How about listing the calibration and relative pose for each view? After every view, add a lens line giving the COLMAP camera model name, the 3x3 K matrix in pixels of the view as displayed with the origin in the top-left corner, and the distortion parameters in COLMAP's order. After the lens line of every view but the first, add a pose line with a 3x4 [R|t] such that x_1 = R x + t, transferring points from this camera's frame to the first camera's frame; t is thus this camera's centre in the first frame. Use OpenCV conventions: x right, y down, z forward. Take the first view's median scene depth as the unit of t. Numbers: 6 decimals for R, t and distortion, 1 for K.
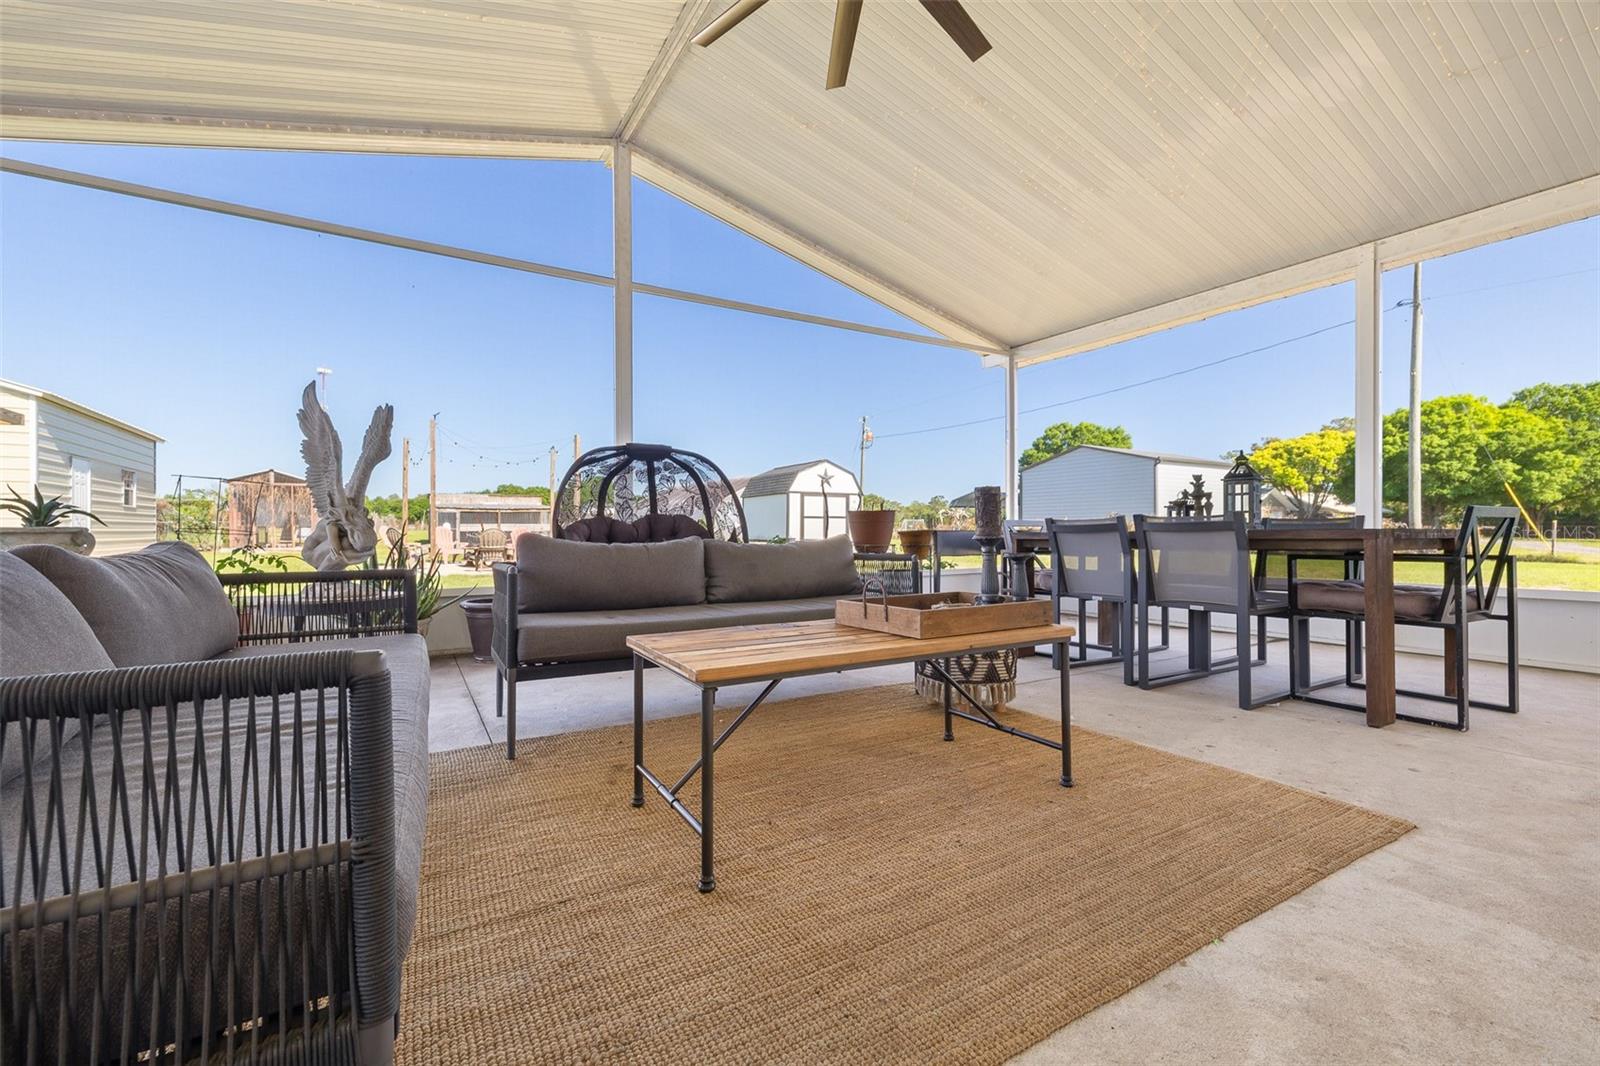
lens RADIAL K [[670.8, 0, 800.0], [0, 670.8, 533.0], [0, 0, 1]] dist [0.003823, 0.000355]
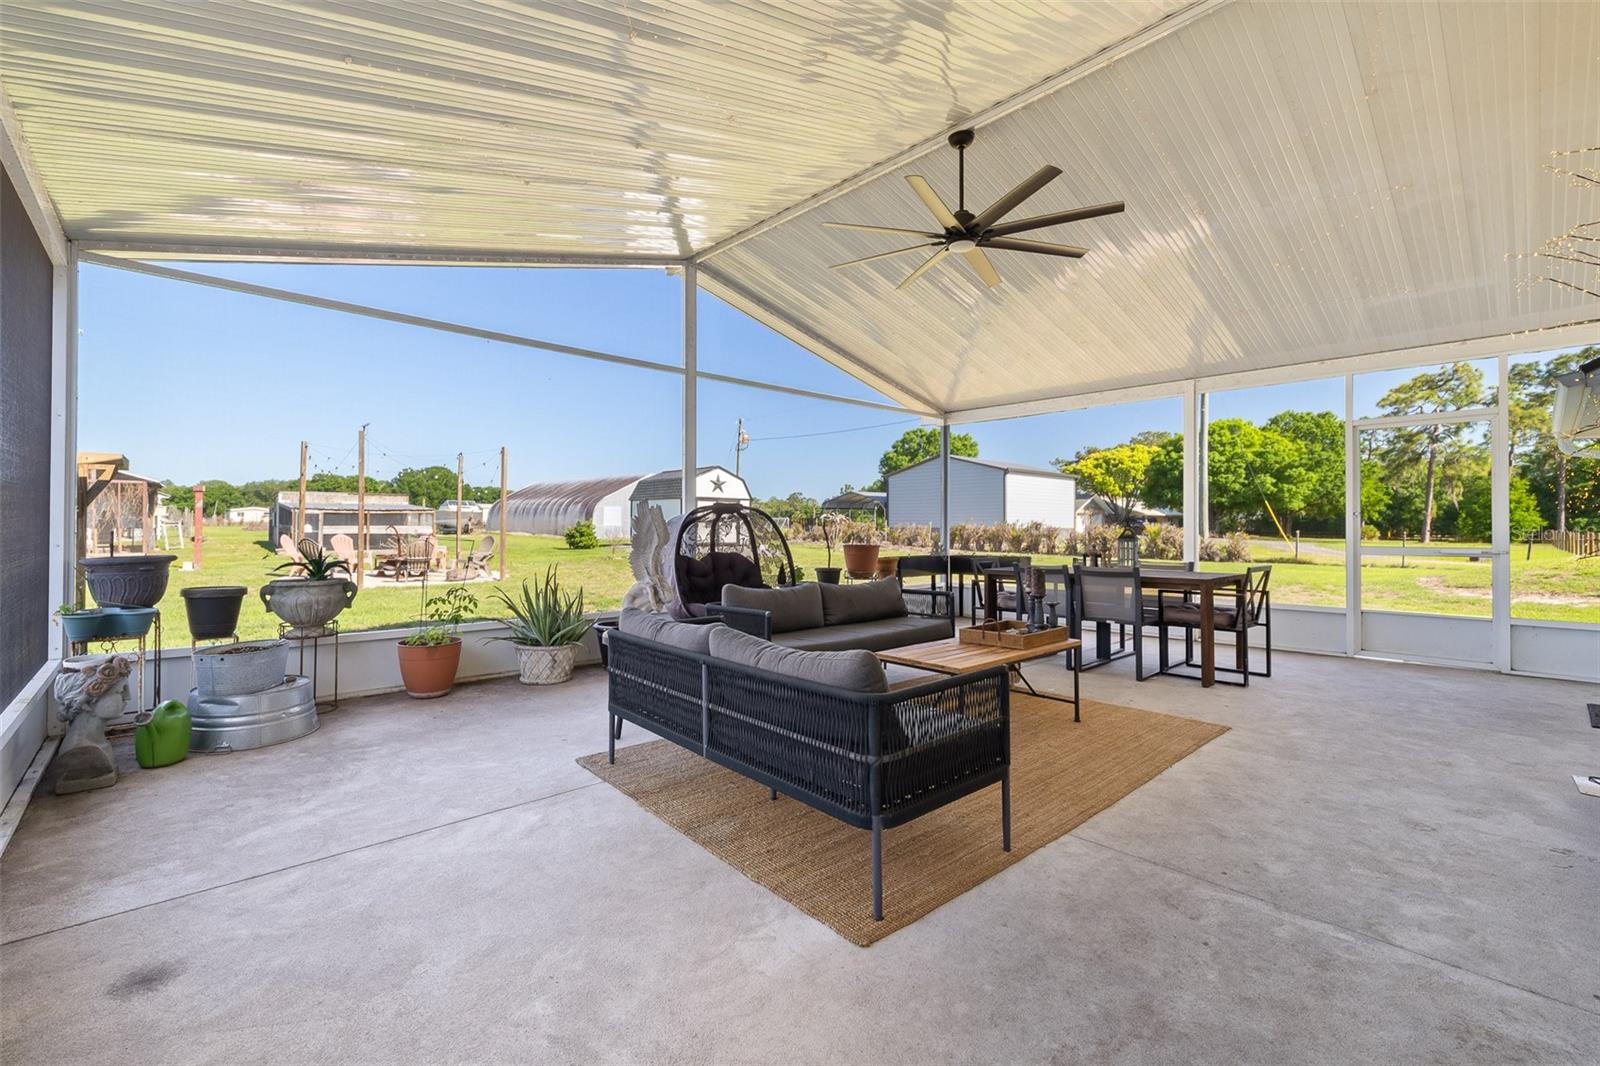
lens RADIAL K [[670.6, 0, 803.8], [0, 670.6, 523.2], [0, 0, 1]] dist [0.001834, 0.000297]
pose [[0.978964, 0.008176, 0.203868, -0.416008], [-0.005837, 0.999910, -0.012072, -0.091351], [-0.203948, 0.010628, 0.978924, -0.399789]]
